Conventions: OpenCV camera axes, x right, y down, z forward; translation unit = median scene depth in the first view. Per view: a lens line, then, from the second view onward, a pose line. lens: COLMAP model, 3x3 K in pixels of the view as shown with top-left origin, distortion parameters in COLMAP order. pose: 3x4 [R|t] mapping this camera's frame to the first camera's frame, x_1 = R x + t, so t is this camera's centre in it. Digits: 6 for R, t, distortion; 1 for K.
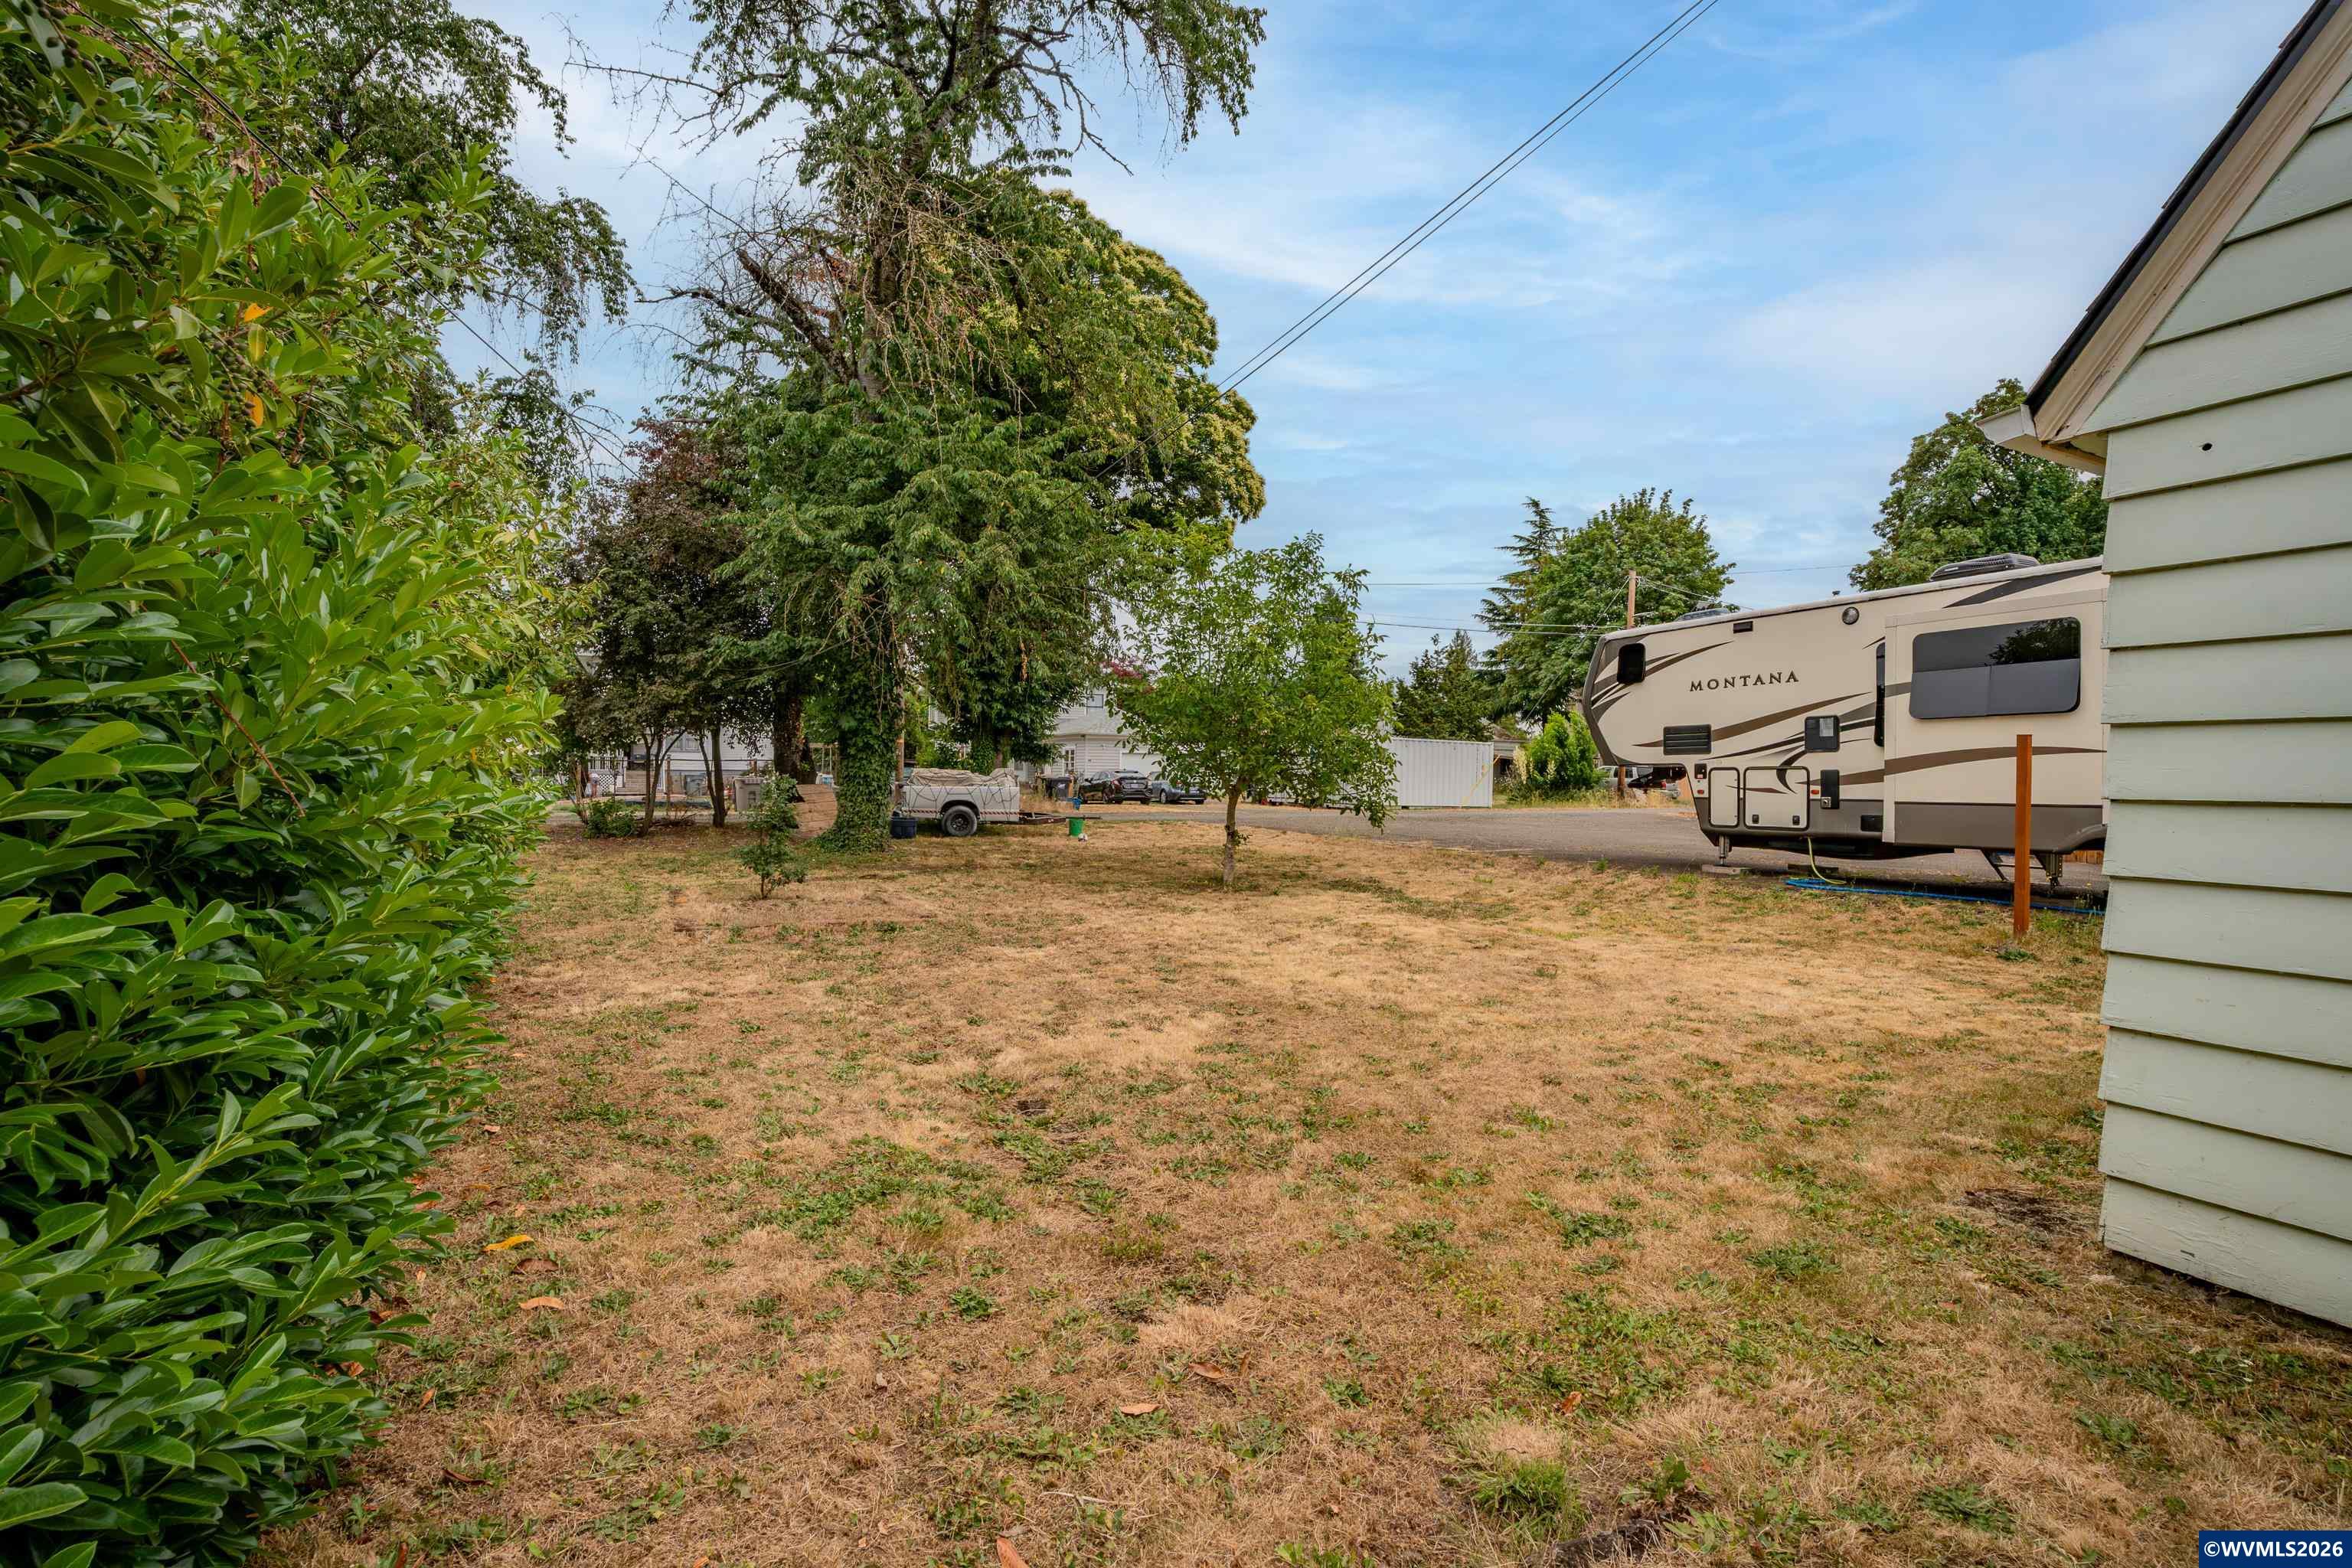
lens RADIAL K [[1084.4, 0, 1173.0], [0, 1084.4, 775.7], [0, 0, 1]] dist [-0.050562, 0.010686]
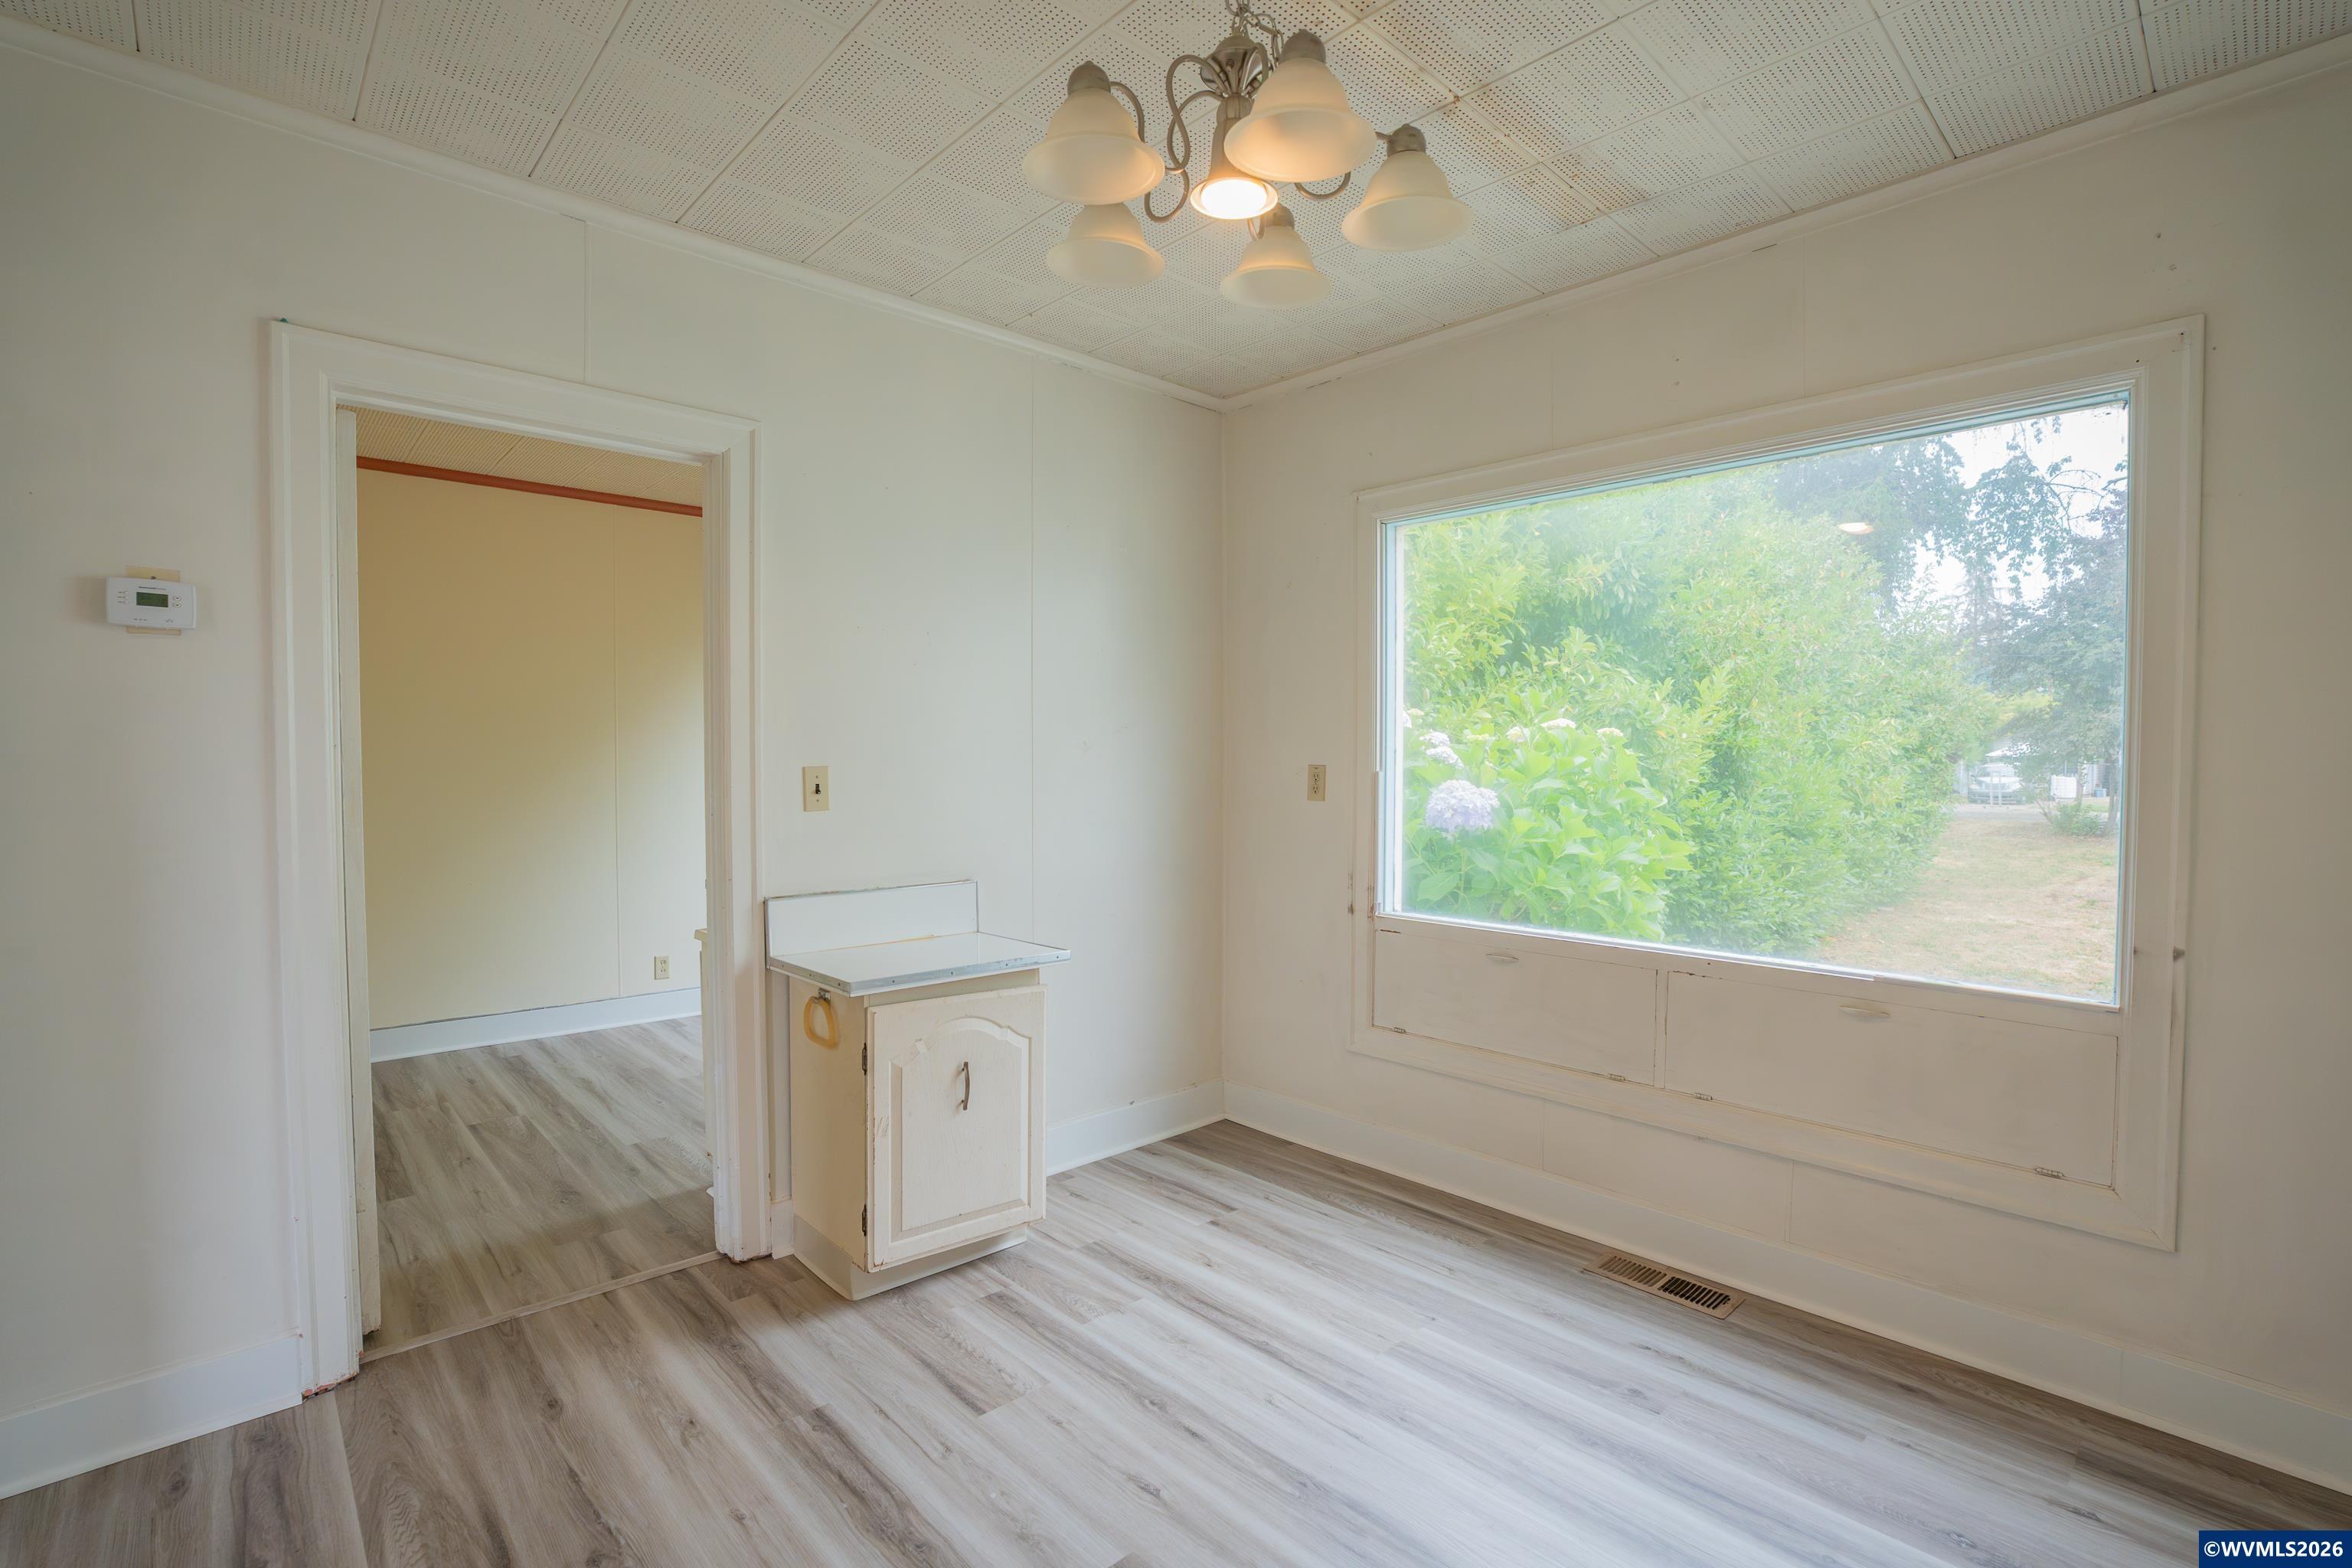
lens RADIAL K [[1084.4, 0, 1168.5], [0, 1084.4, 785.6], [0, 0, 1]] dist [-0.050562, 0.010686]
pose [[0.299403, 0.033785, -0.953528, 0.282126], [-0.009324, 0.999429, 0.032484, -0.025574], [0.954081, -0.000835, 0.299547, -0.312452]]
